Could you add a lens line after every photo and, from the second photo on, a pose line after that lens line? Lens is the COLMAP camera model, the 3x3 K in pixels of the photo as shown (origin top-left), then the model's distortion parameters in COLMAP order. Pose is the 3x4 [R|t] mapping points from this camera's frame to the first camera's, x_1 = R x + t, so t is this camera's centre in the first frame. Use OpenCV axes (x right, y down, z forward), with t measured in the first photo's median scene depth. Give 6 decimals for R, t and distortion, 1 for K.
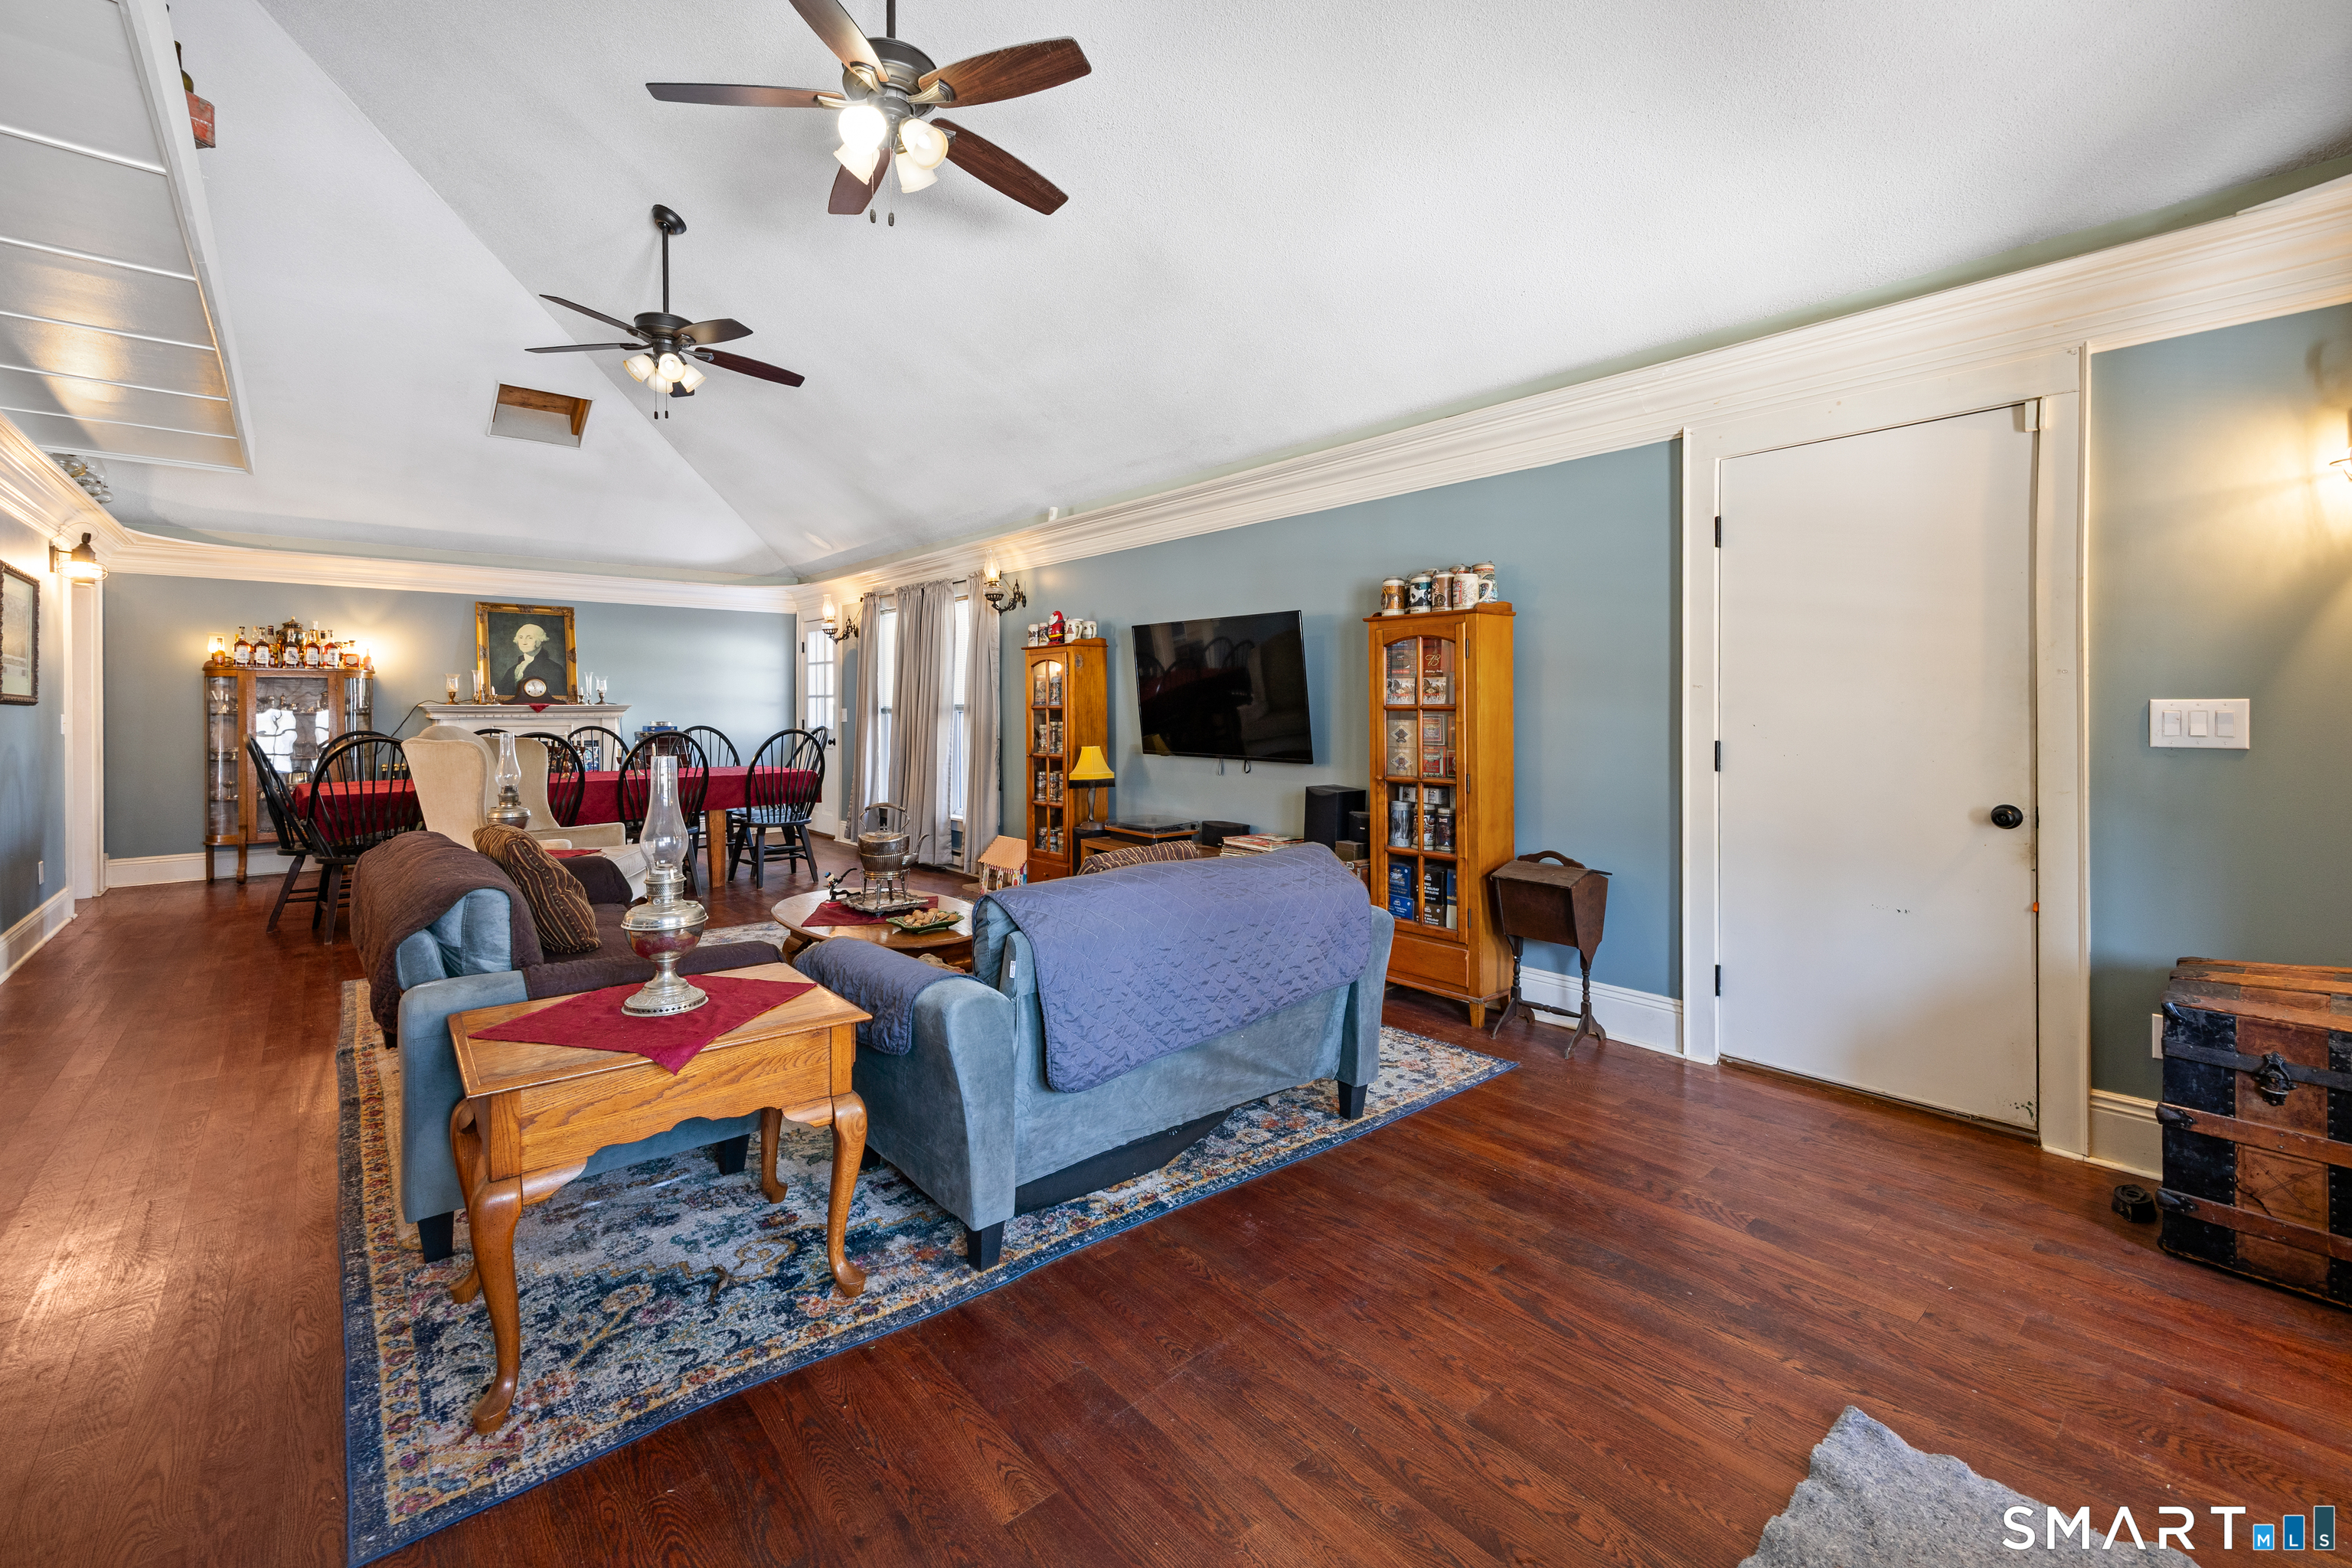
lens RADIAL K [[985.9, 0, 1174.4], [0, 985.9, 708.4], [0, 0, 1]] dist [-0.000399, -0.000679]
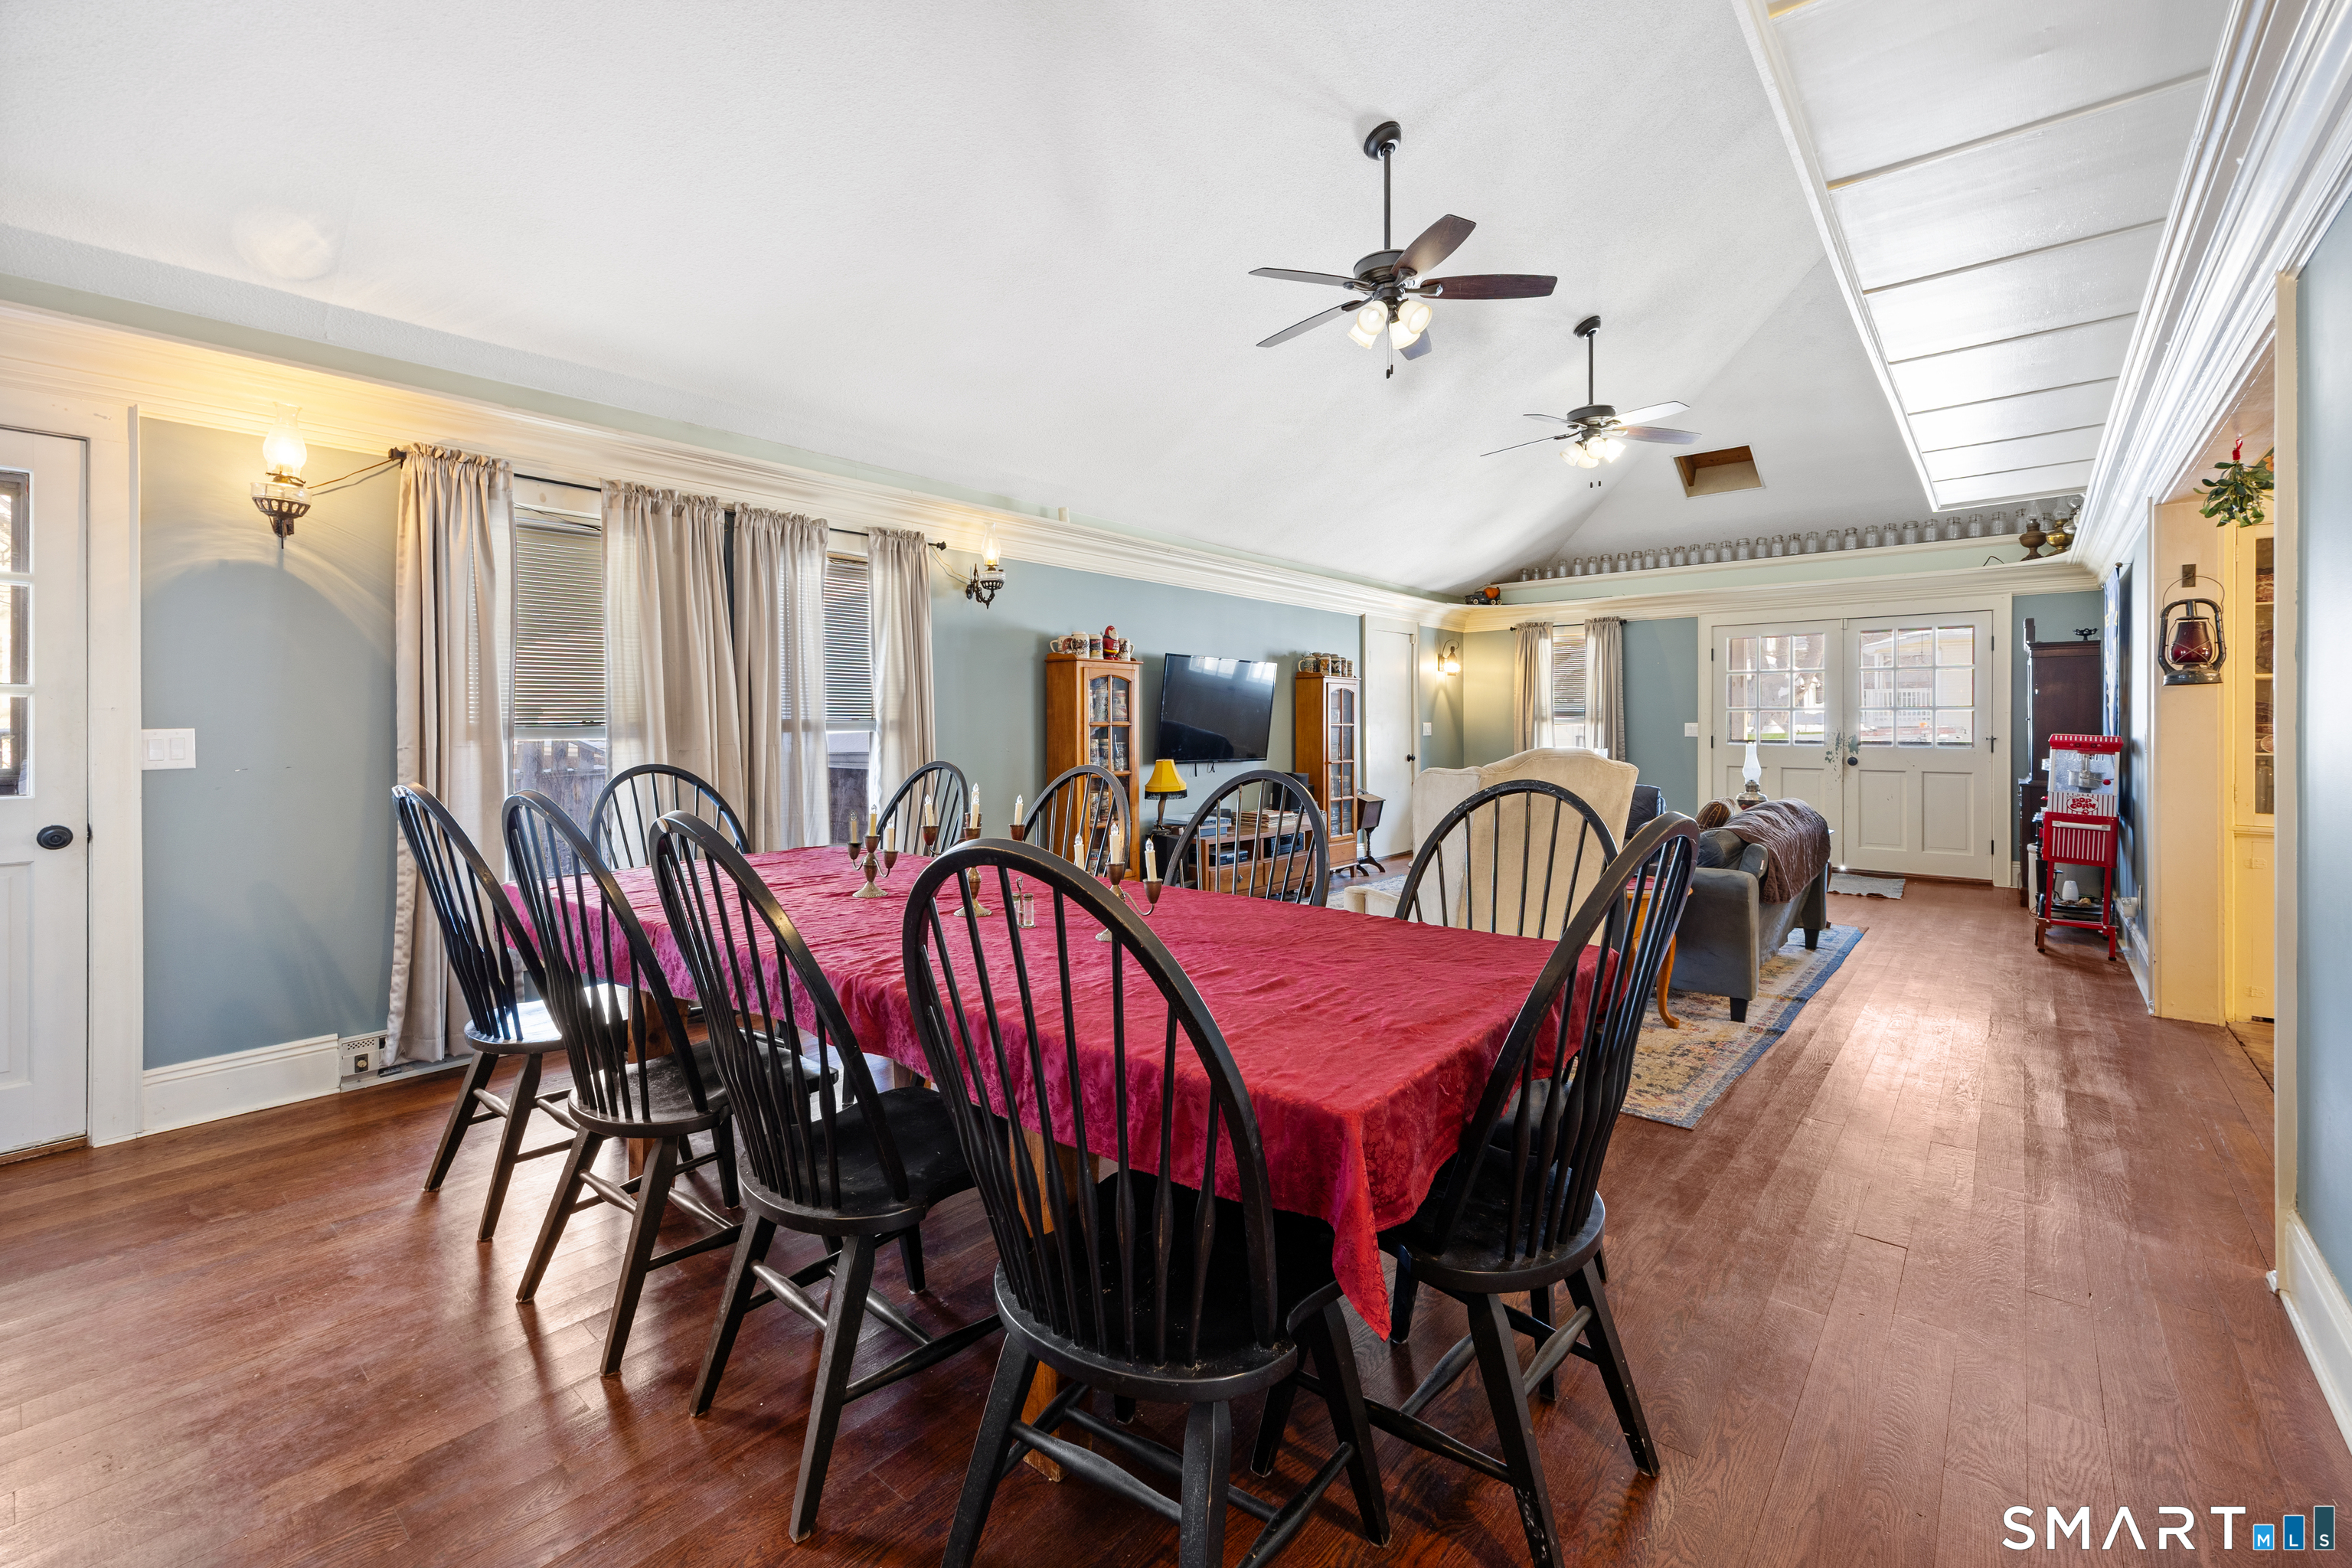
lens RADIAL K [[985.9, 0, 1174.4], [0, 985.9, 708.4], [0, 0, 1]] dist [-0.000399, -0.000679]
pose [[-0.154891, 0.019448, 0.987740, -0.895883], [0.000096, 0.999807, -0.019670, 0.001774], [-0.987931, -0.002952, -0.154863, 0.872122]]
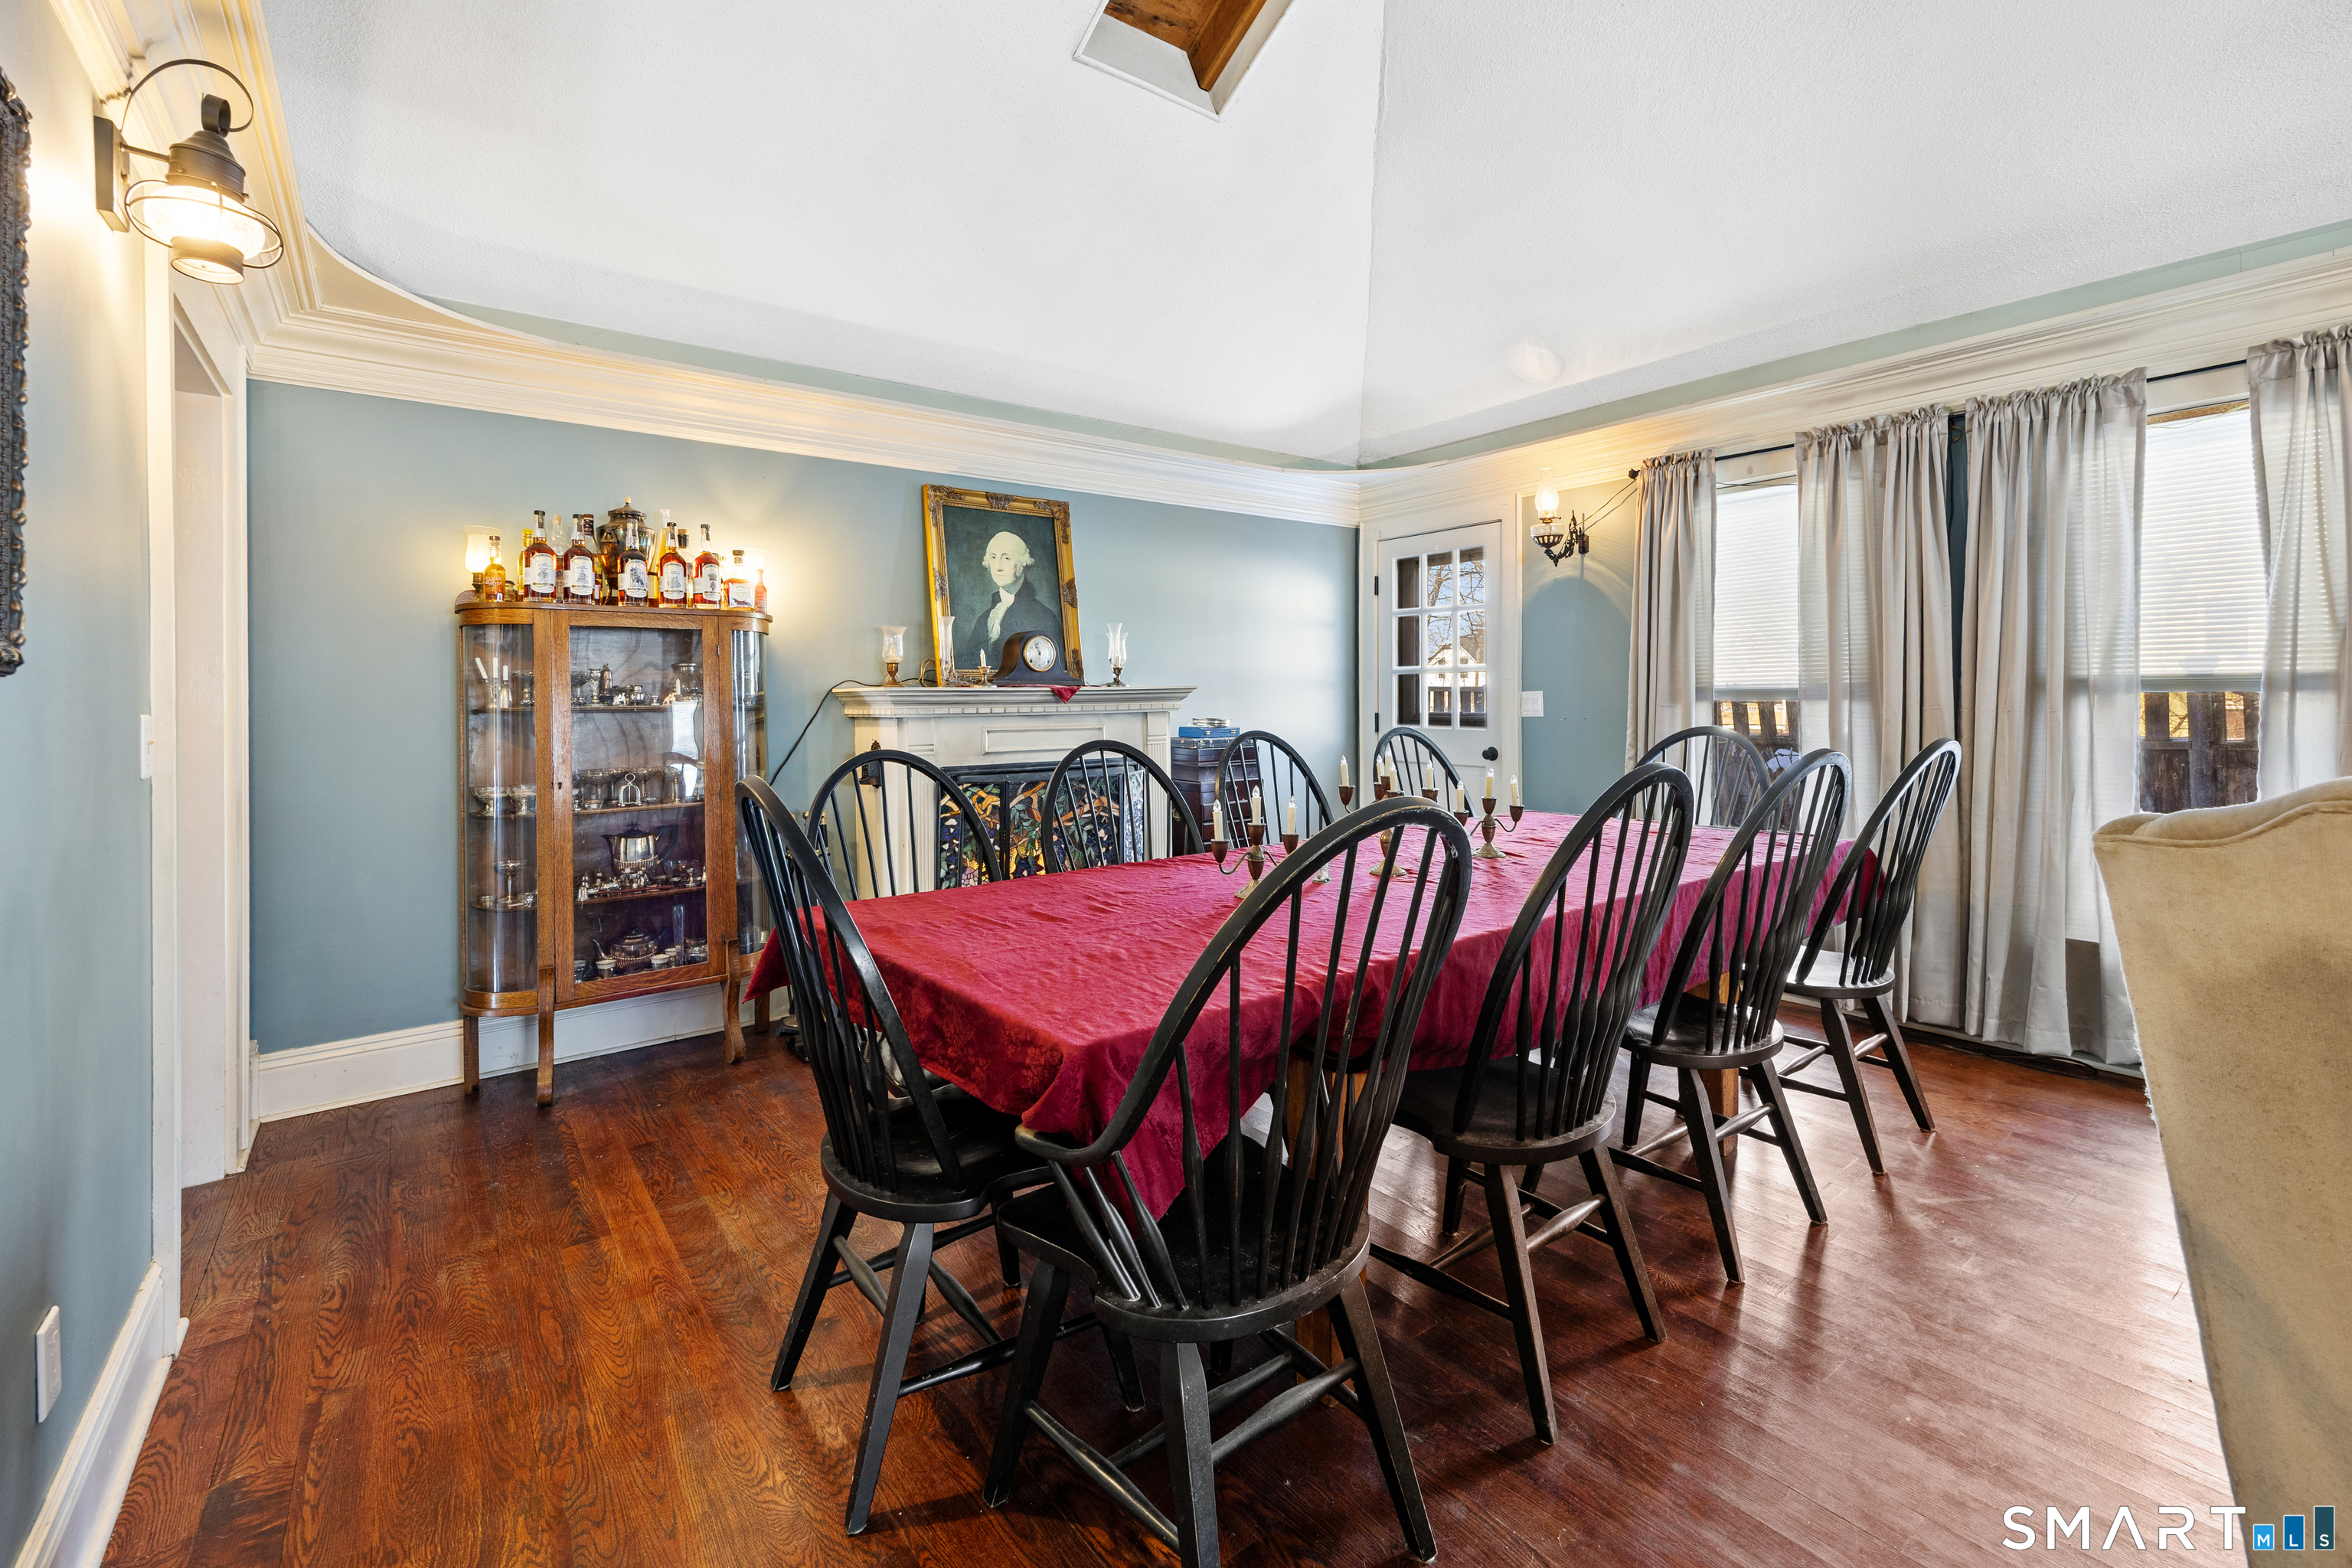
lens RADIAL K [[985.9, 0, 1174.4], [0, 985.9, 708.4], [0, 0, 1]] dist [-0.000399, -0.000679]
pose [[0.999310, -0.011262, -0.035381, -0.630448], [0.011744, 0.999841, 0.013432, 0.001940], [0.035225, -0.013839, 0.999284, 0.554971]]
